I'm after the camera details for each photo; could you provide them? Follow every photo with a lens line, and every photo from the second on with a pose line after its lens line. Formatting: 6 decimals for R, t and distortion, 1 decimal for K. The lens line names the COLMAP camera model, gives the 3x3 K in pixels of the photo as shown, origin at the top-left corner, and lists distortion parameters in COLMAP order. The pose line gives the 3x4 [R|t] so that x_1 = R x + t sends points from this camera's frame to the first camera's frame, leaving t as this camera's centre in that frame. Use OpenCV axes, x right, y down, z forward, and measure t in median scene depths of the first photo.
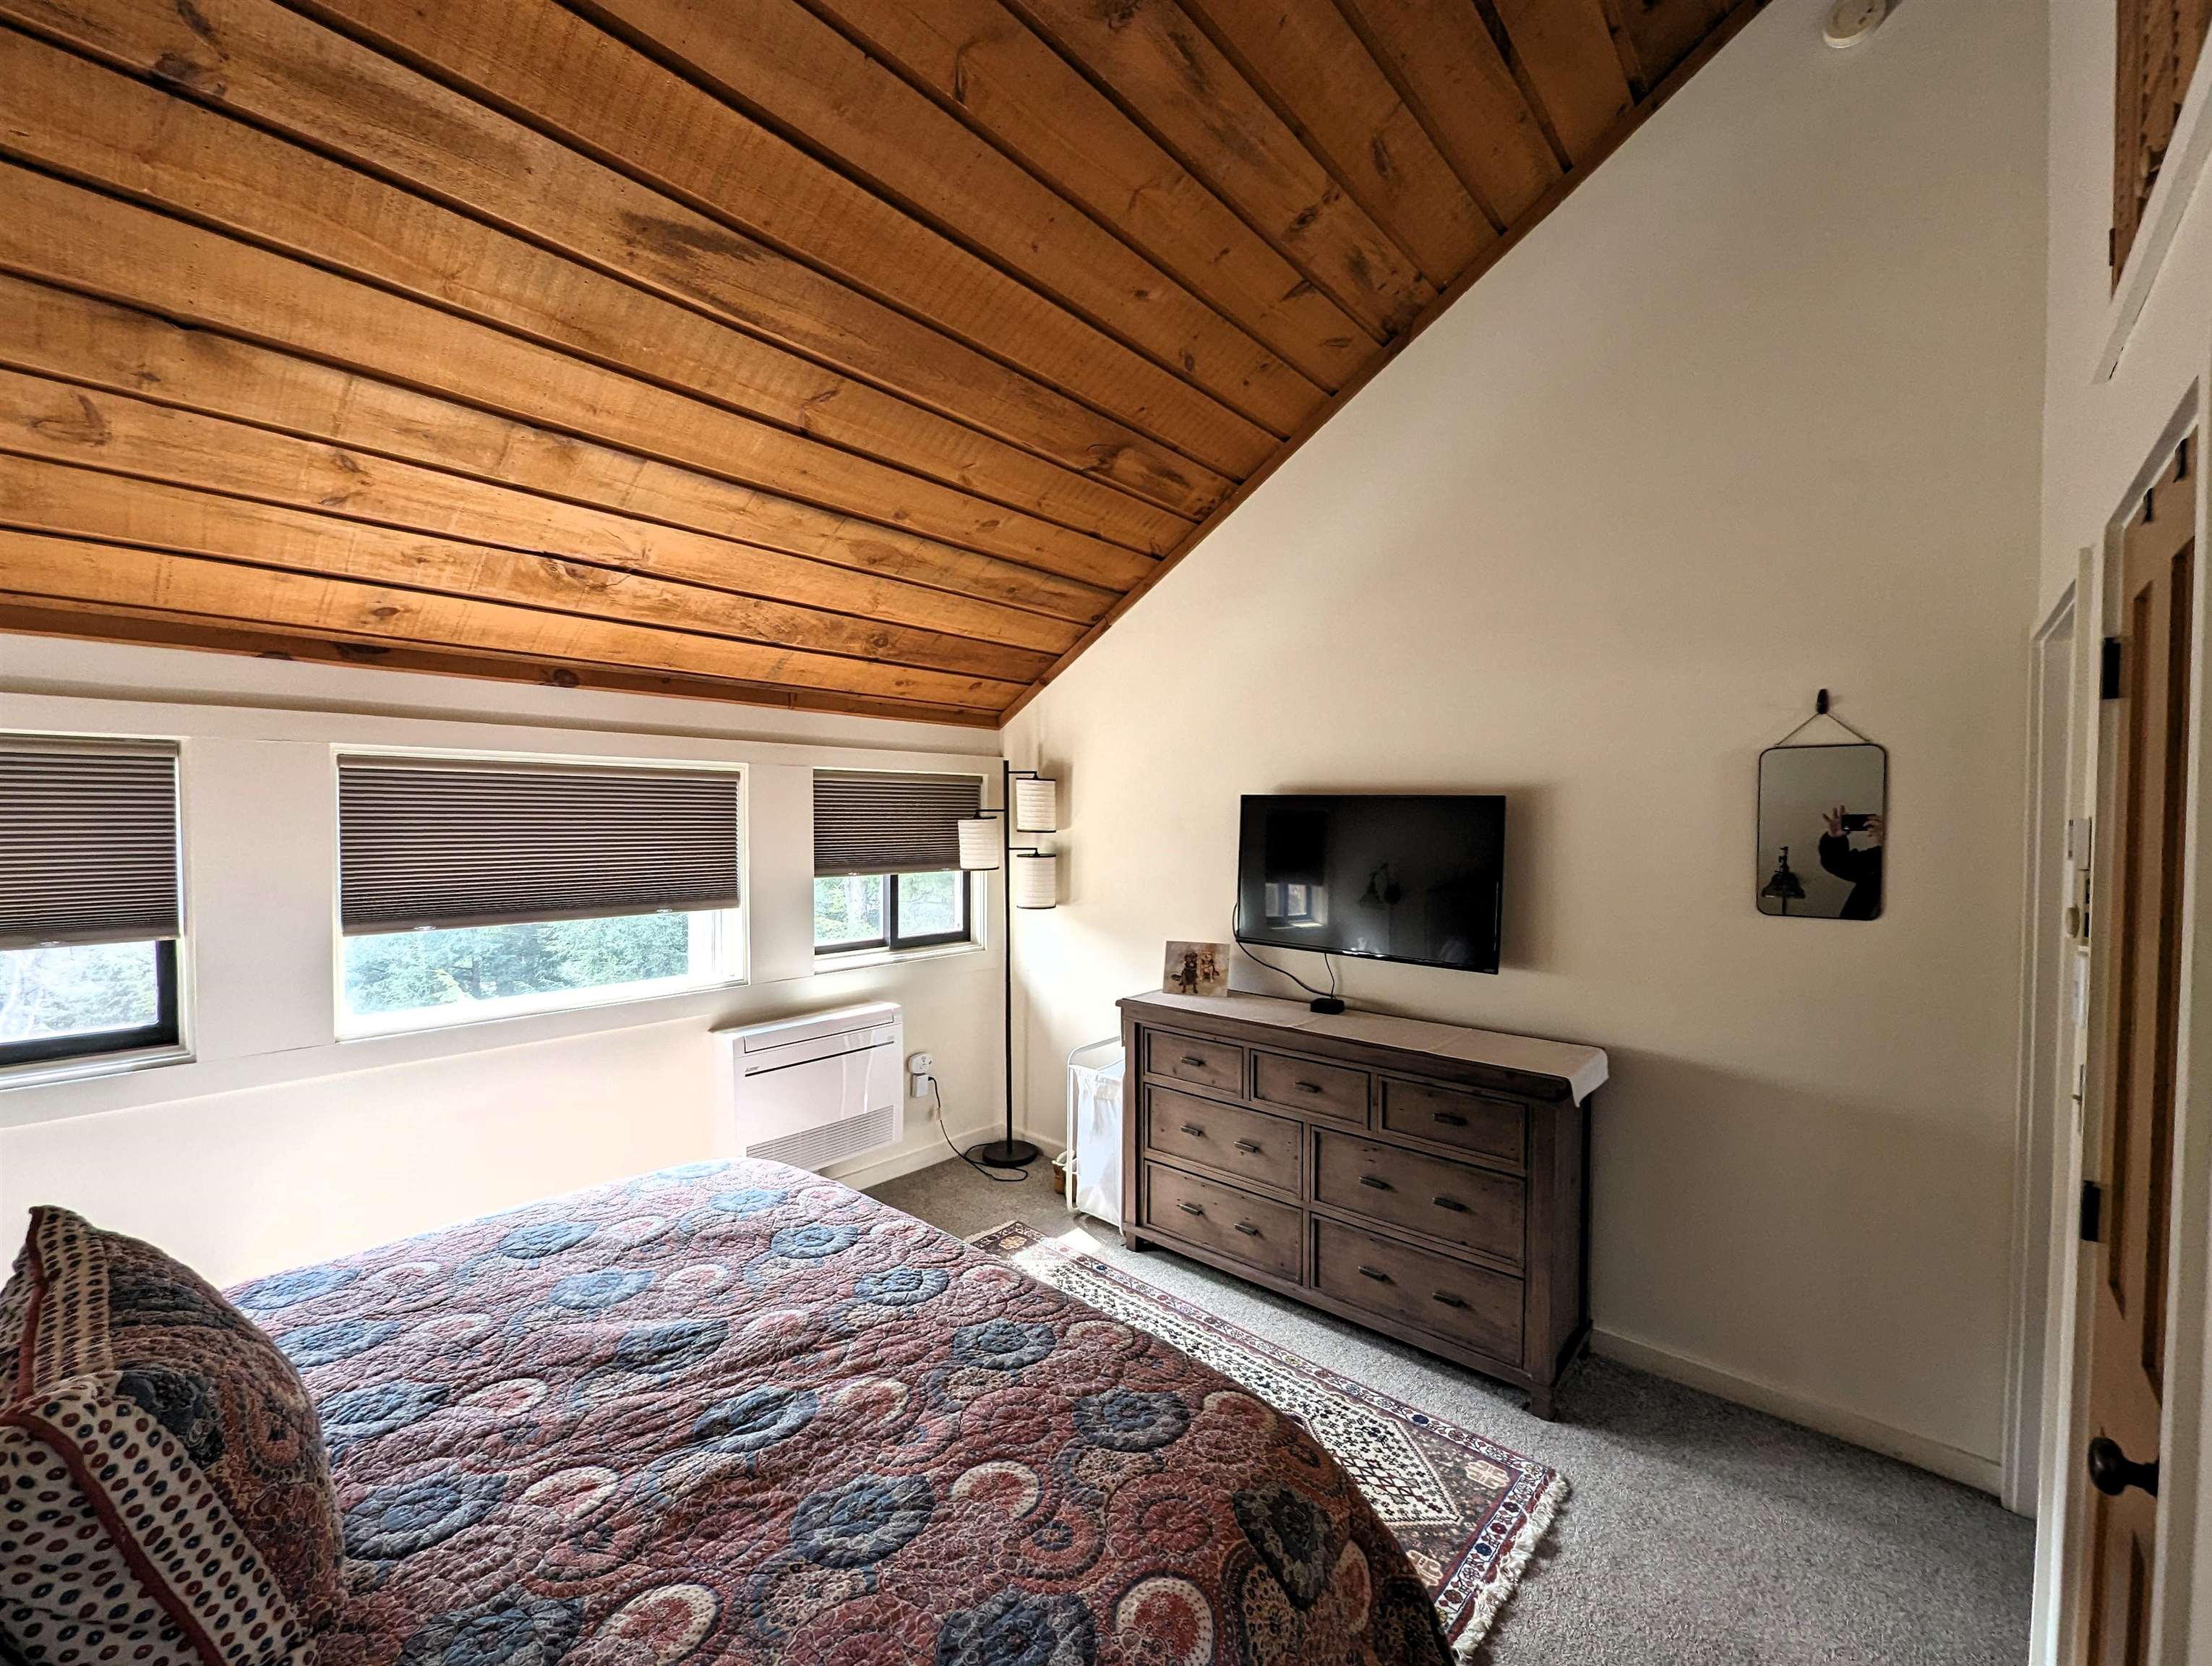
lens RADIAL K [[917.0, 0, 1104.3], [0, 917.0, 838.3], [0, 0, 1]] dist [0.001467, -0.001117]
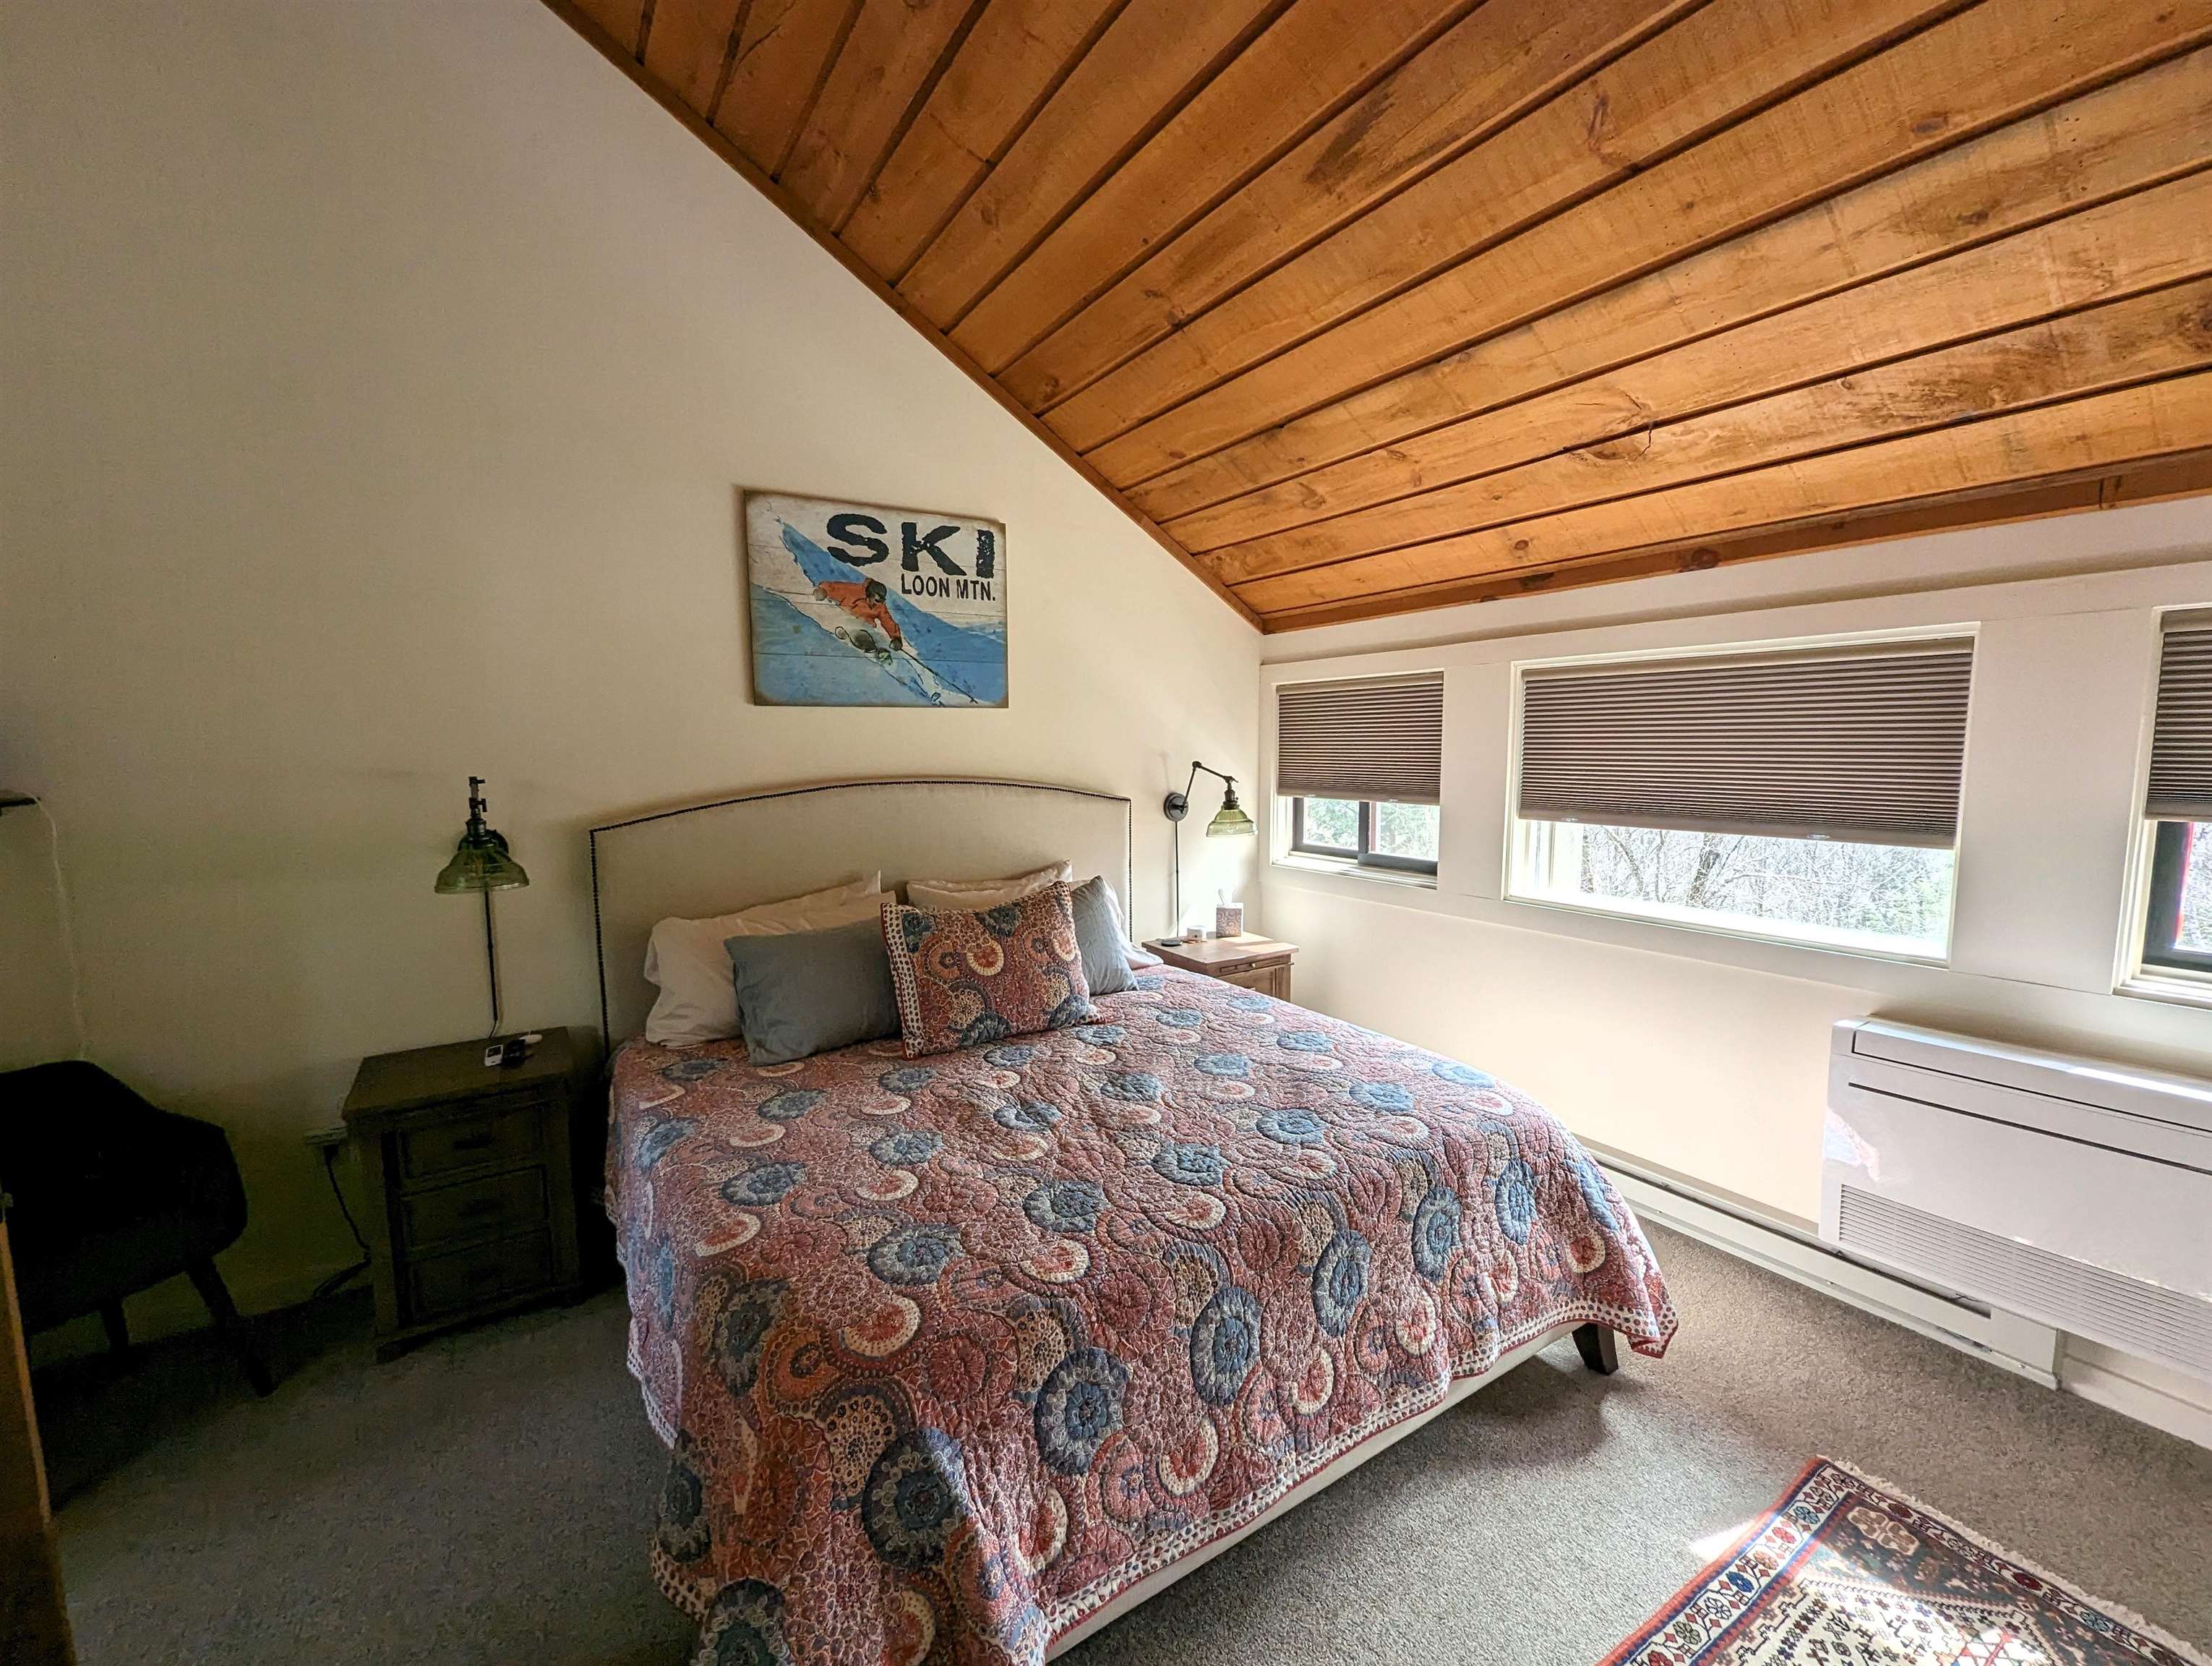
lens RADIAL K [[917.0, 0, 1103.2], [0, 917.0, 844.9], [0, 0, 1]] dist [0.001467, -0.001117]
pose [[-0.278043, 0.109698, -0.954284, 0.664084], [-0.012895, 0.992942, 0.117899, 0.005354], [0.960482, 0.045087, -0.274666, 1.023559]]
